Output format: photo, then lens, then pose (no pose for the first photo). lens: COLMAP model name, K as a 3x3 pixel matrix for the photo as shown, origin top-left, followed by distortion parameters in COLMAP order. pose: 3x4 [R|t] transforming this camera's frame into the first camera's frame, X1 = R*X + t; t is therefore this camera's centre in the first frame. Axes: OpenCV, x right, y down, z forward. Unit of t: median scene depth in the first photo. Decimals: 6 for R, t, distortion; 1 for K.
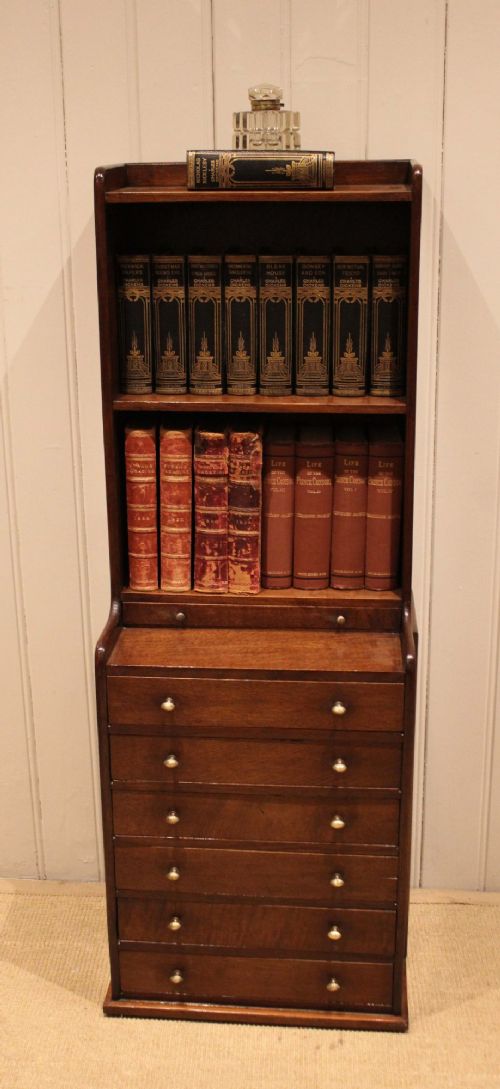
lens RADIAL K [[1274.9, 0, 229.4], [0, 1274.9, 528.0], [0, 0, 1]] dist [-0.063493, 0.000000]
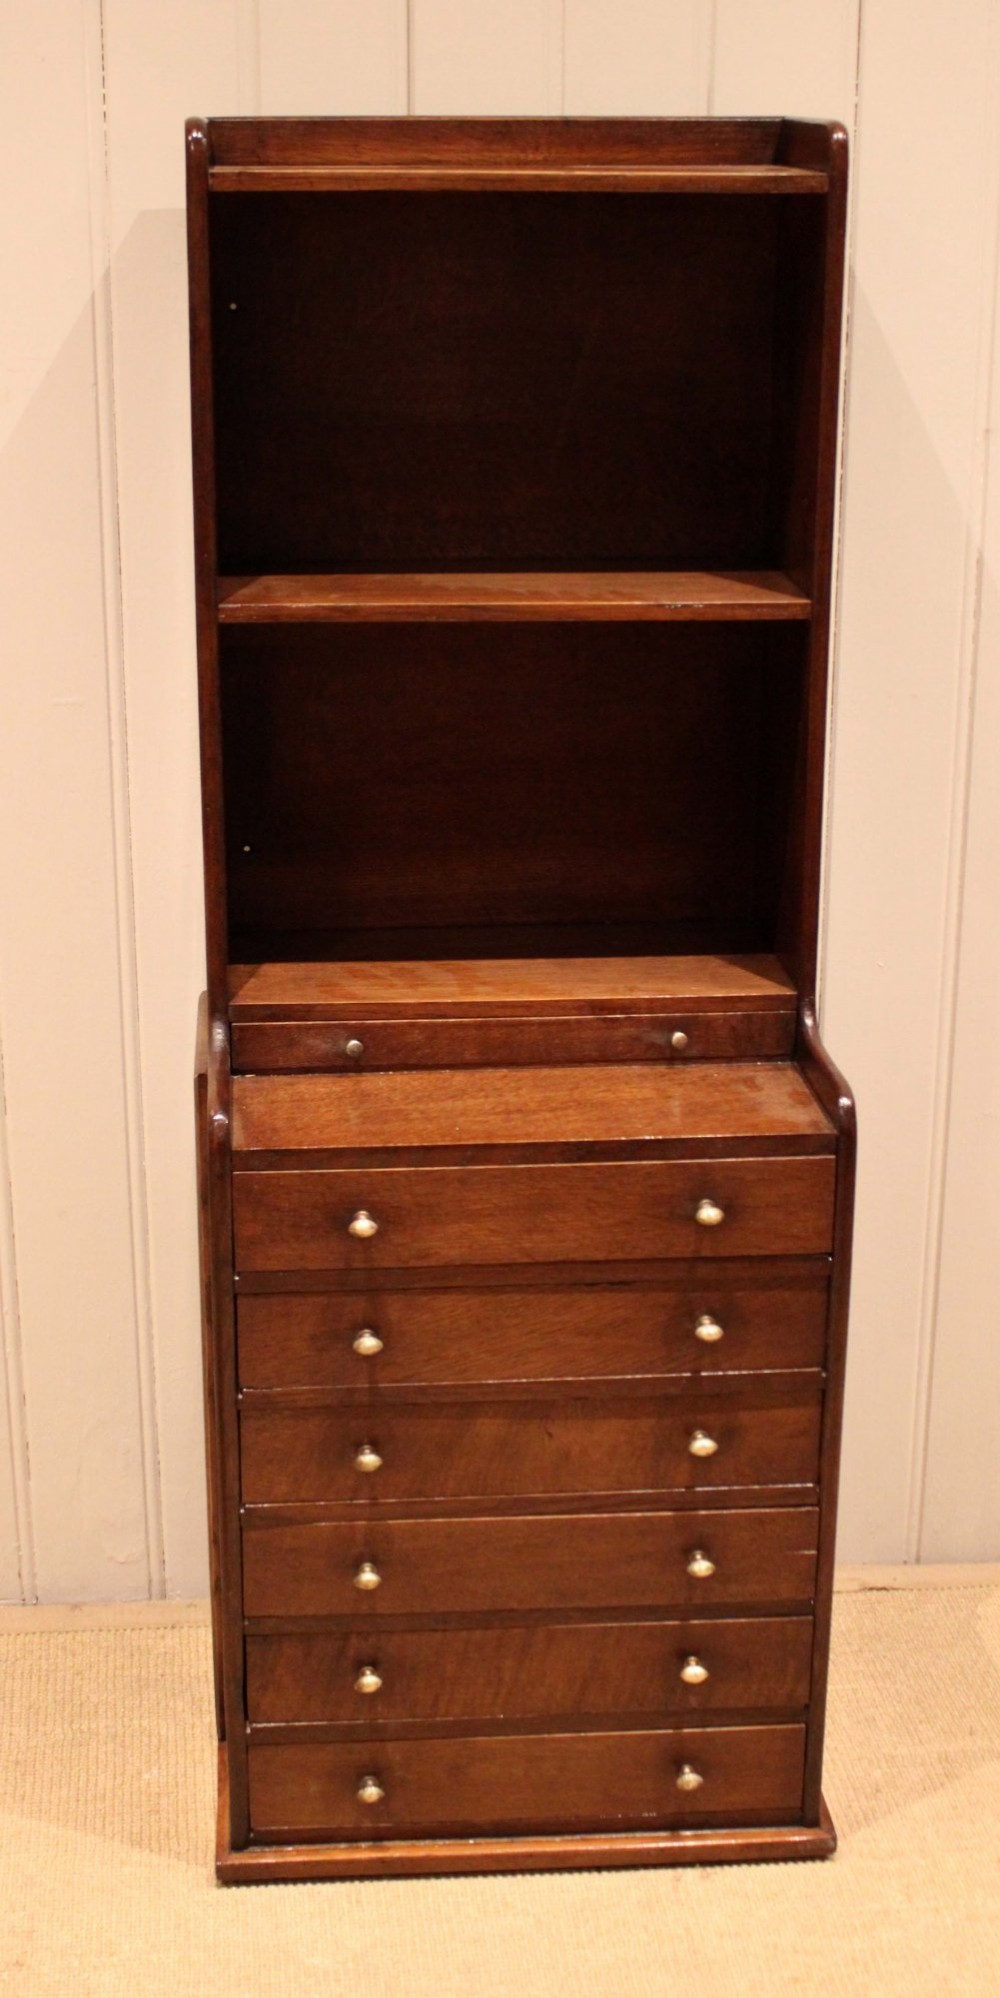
lens RADIAL K [[2611.8, 0, 470.0], [0, 2611.8, 932.0], [0, 0, 1]] dist [-0.073416, 0.000000]
pose [[0.985397, -0.035693, 0.166491, -0.163430], [0.036059, 0.999349, 0.000823, 0.026722], [-0.166412, 0.005193, 0.986043, 0.009792]]
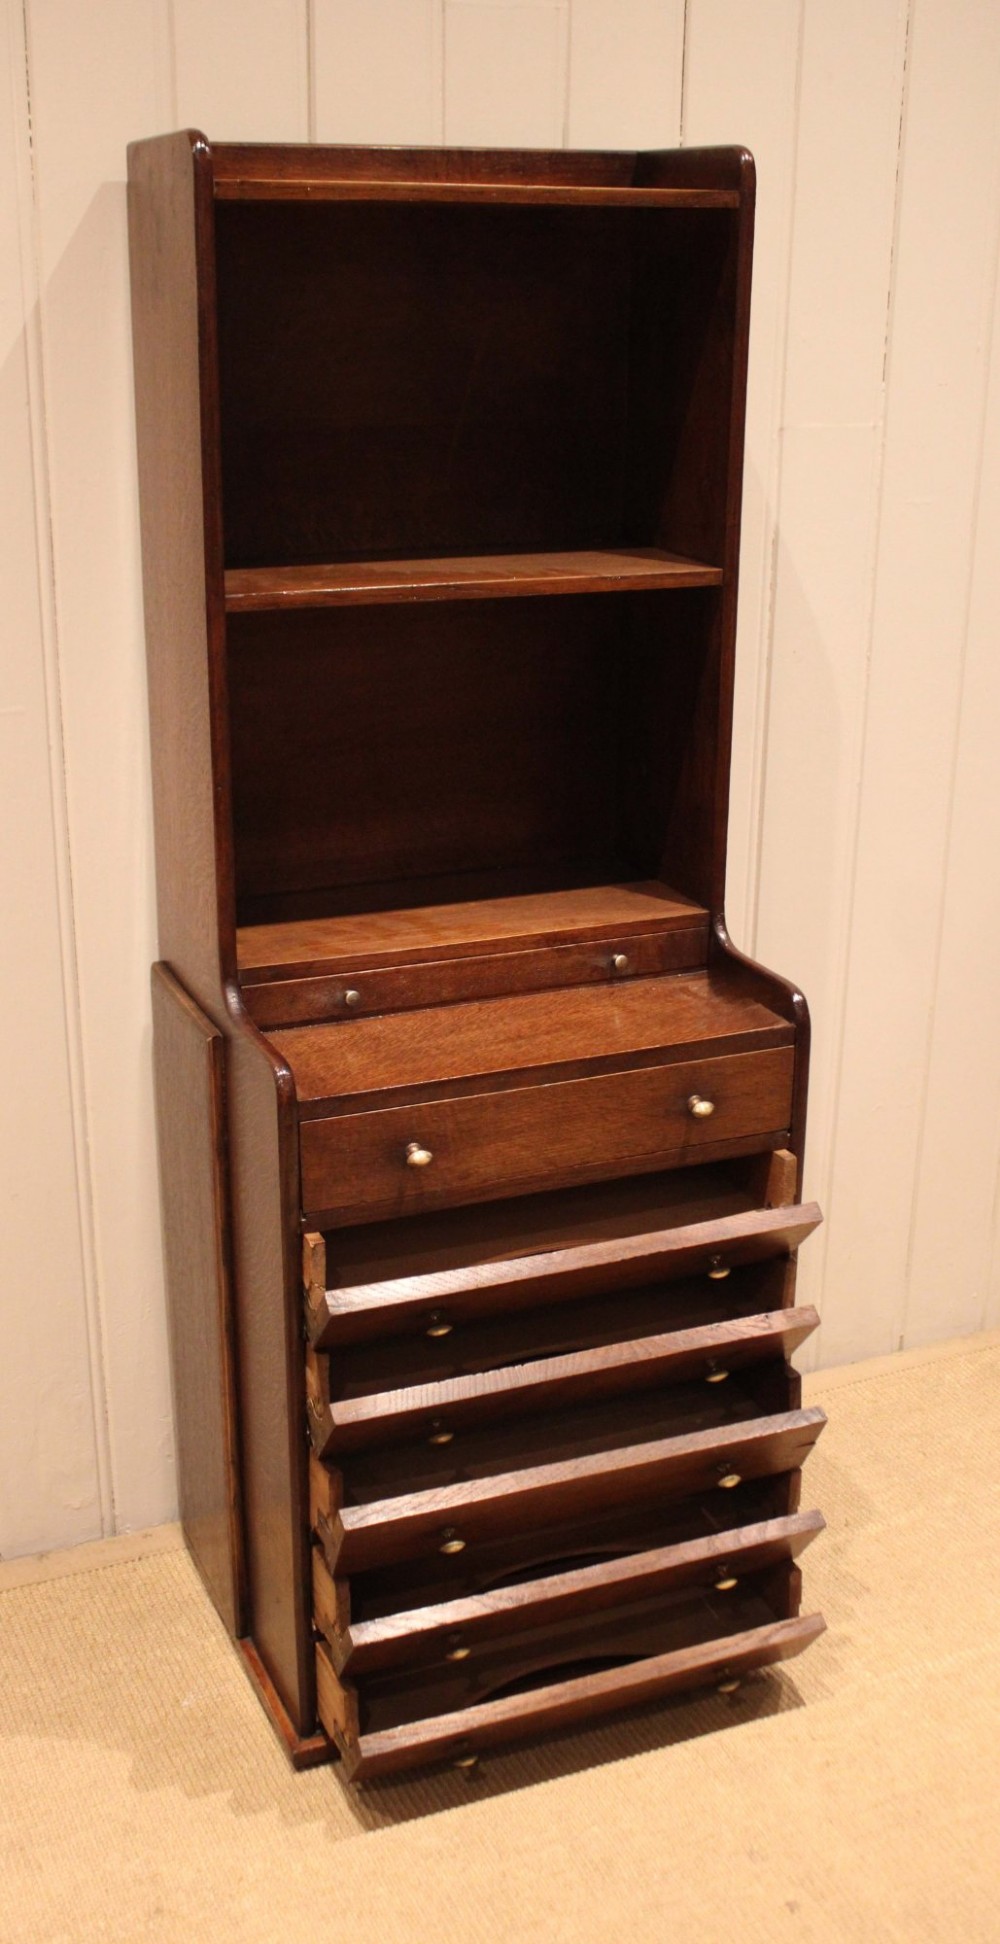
lens RADIAL K [[2044.8, 0, 477.9], [0, 2044.8, 954.4], [0, 0, 1]] dist [-0.084296, 0.000000]
pose [[0.883925, -0.134983, 0.447723, -0.382256], [0.123786, 0.990820, 0.054334, 0.011978], [-0.450947, 0.007395, 0.892520, 0.218425]]
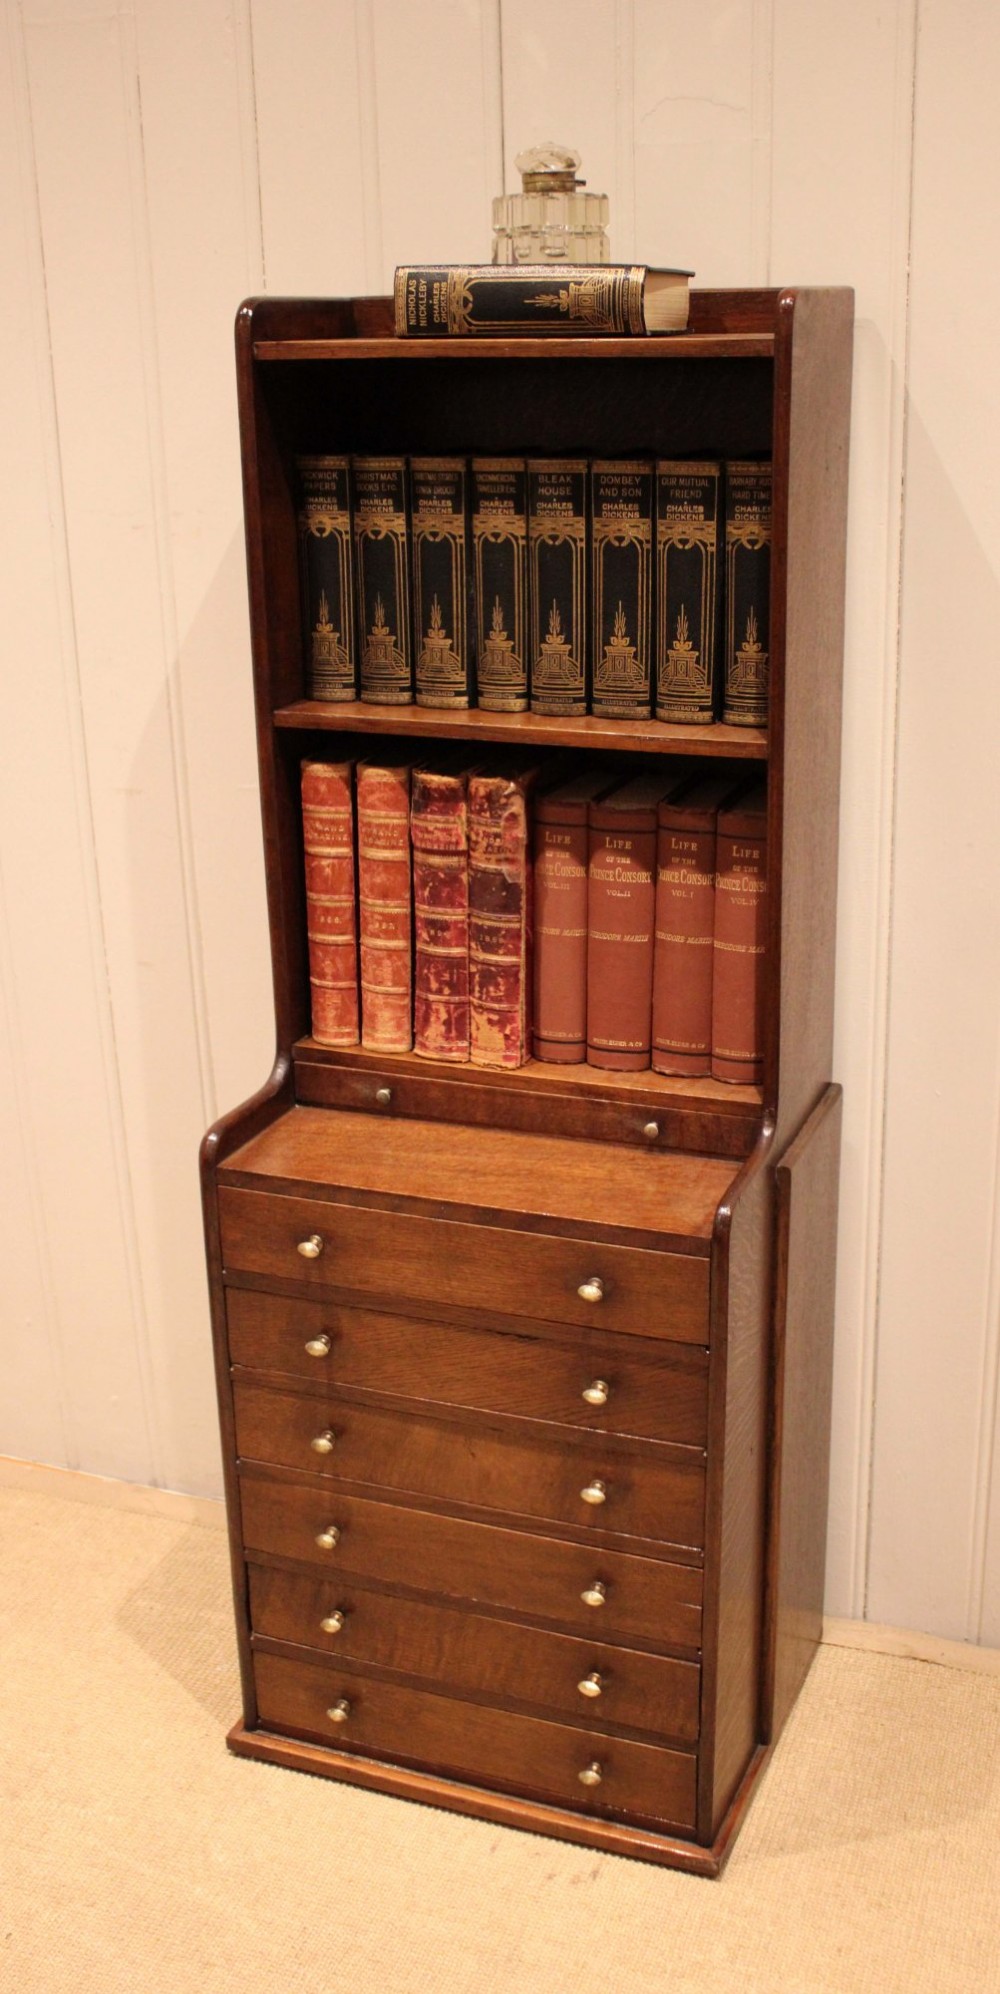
lens RADIAL K [[2005.1, 0, 545.9], [0, 2005.1, 1014.2], [0, 0, 1]] dist [-0.085700, 0.000000]
pose [[0.965176, 0.085599, -0.247199, 0.257018], [-0.076507, 0.995999, 0.046172, -0.014267], [0.250162, -0.025651, 0.967864, 0.154514]]
